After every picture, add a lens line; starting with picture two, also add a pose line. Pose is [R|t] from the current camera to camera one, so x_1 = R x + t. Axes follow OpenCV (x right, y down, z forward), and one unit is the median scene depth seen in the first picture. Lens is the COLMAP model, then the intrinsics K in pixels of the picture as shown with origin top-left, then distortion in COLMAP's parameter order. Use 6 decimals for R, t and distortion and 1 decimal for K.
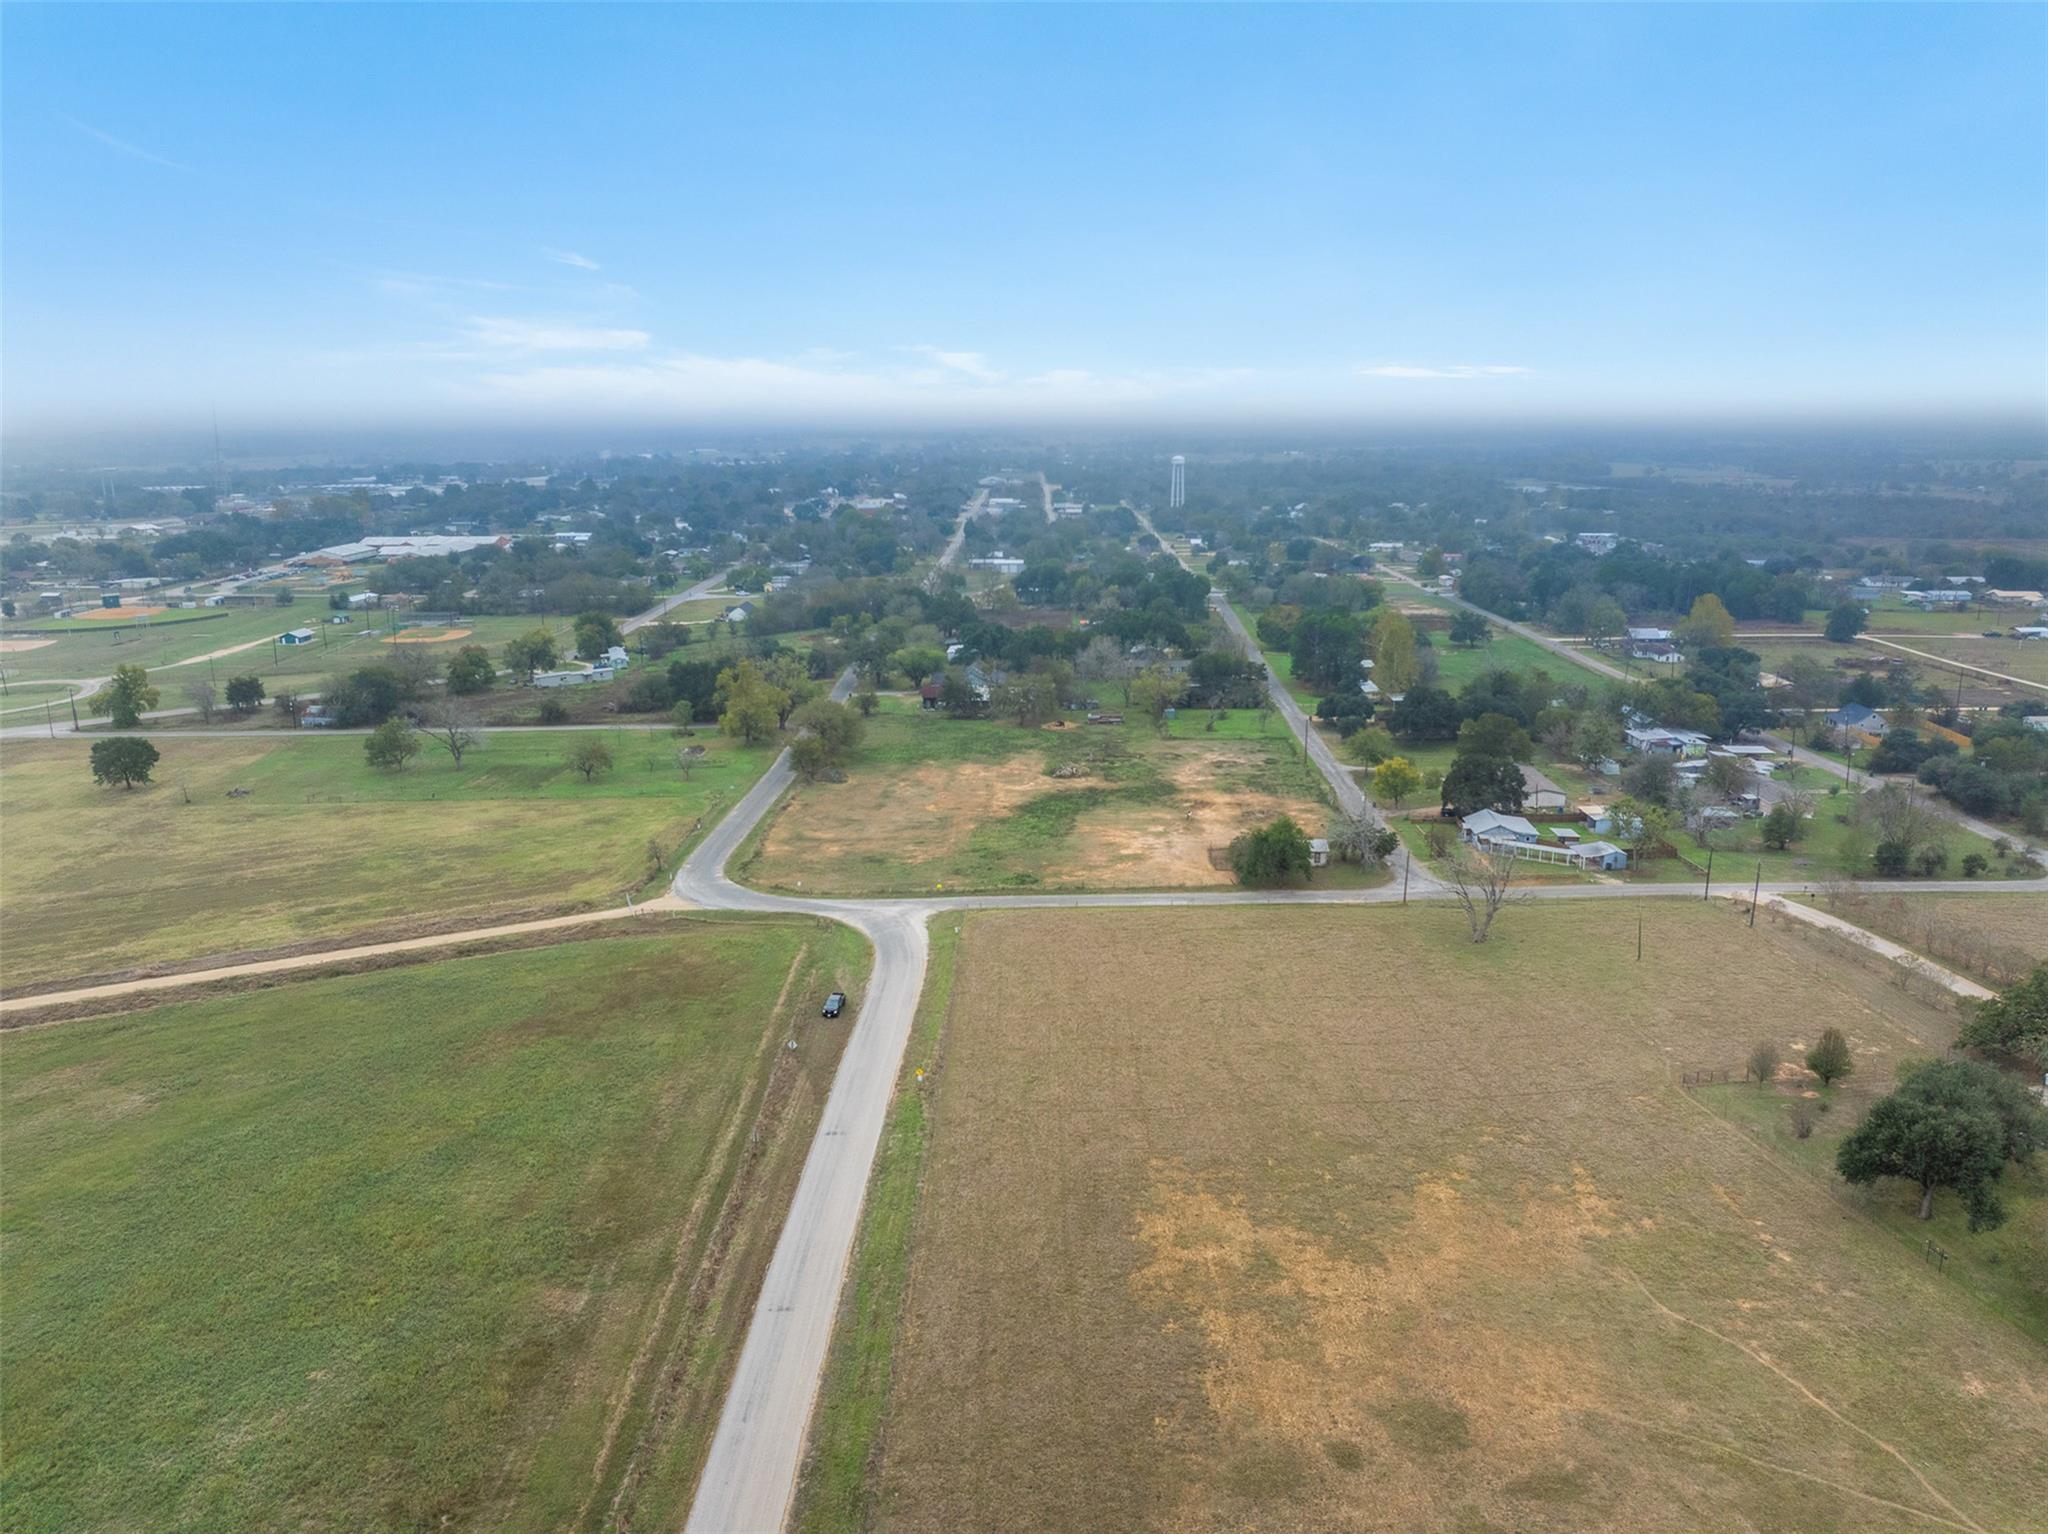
lens RADIAL K [[1433.3, 0, 1036.4], [0, 1433.3, 760.0], [0, 0, 1]] dist [-0.034176, -0.008453]
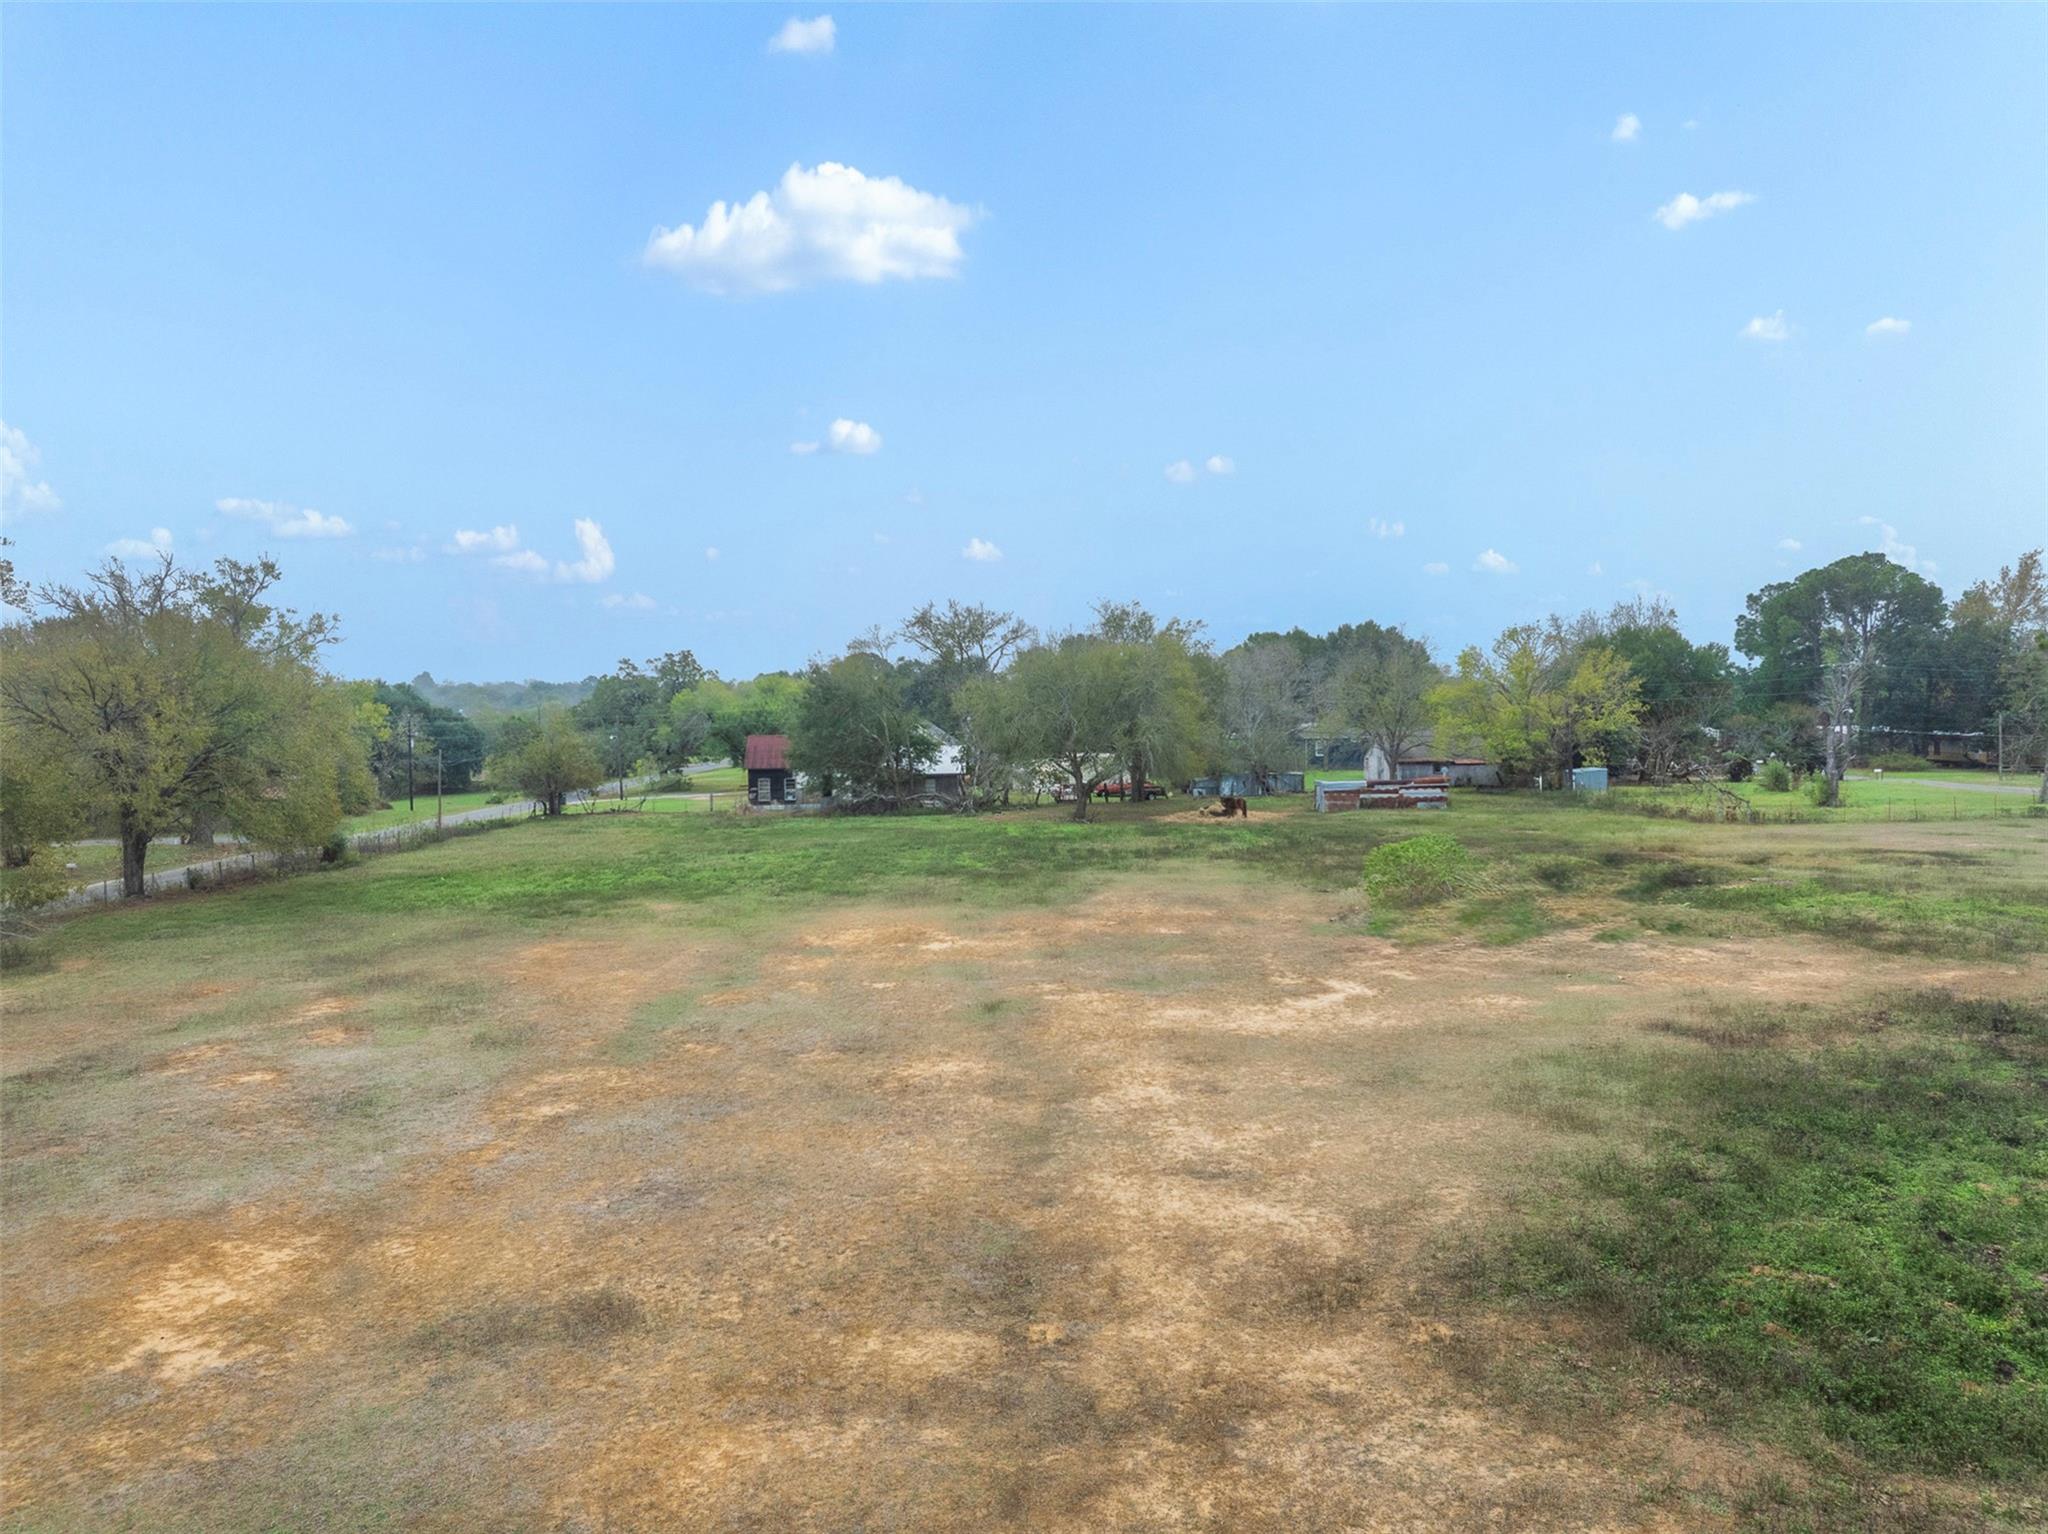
lens RADIAL K [[1433.3, 0, 1036.4], [0, 1433.3, 760.0], [0, 0, 1]] dist [-0.034176, -0.008453]
pose [[0.999278, -0.010024, 0.036644, -0.042508], [0.016944, 0.980907, -0.193739, 0.025573], [-0.034002, 0.194220, 0.980369, 1.081849]]
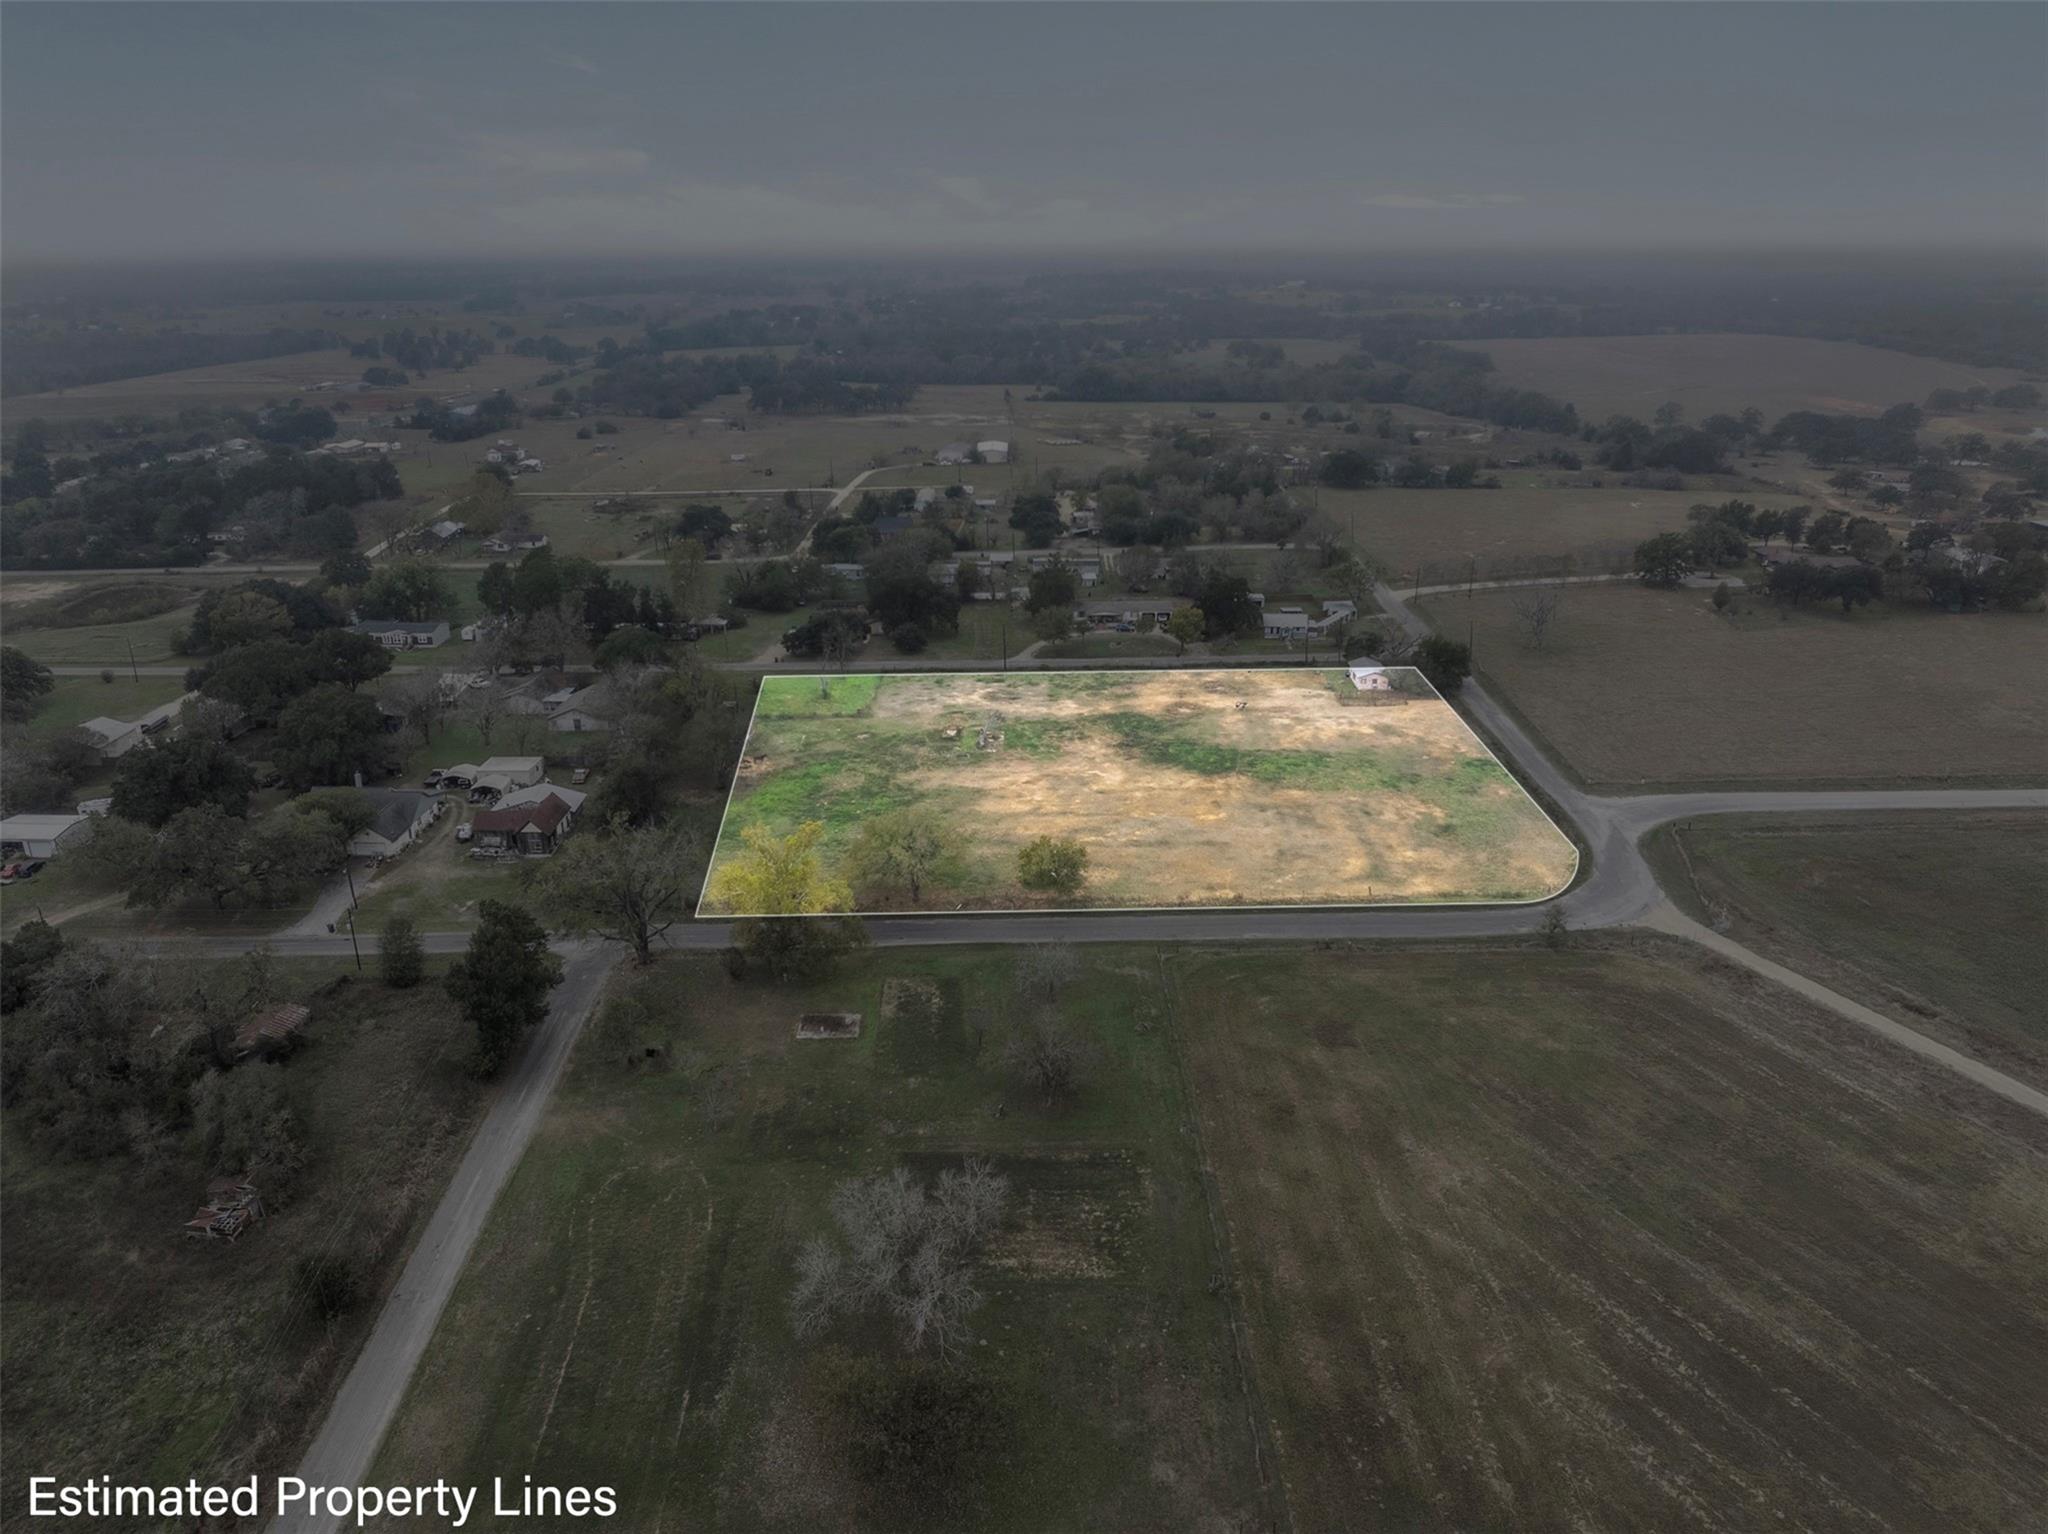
lens RADIAL K [[1433.3, 0, 1036.4], [0, 1433.3, 760.0], [0, 0, 1]] dist [-0.034176, -0.008453]
pose [[-0.028956, -0.342448, 0.939090, -0.945566], [0.236583, 0.910443, 0.339296, -0.338119], [-0.971180, 0.231997, 0.054654, 1.216961]]
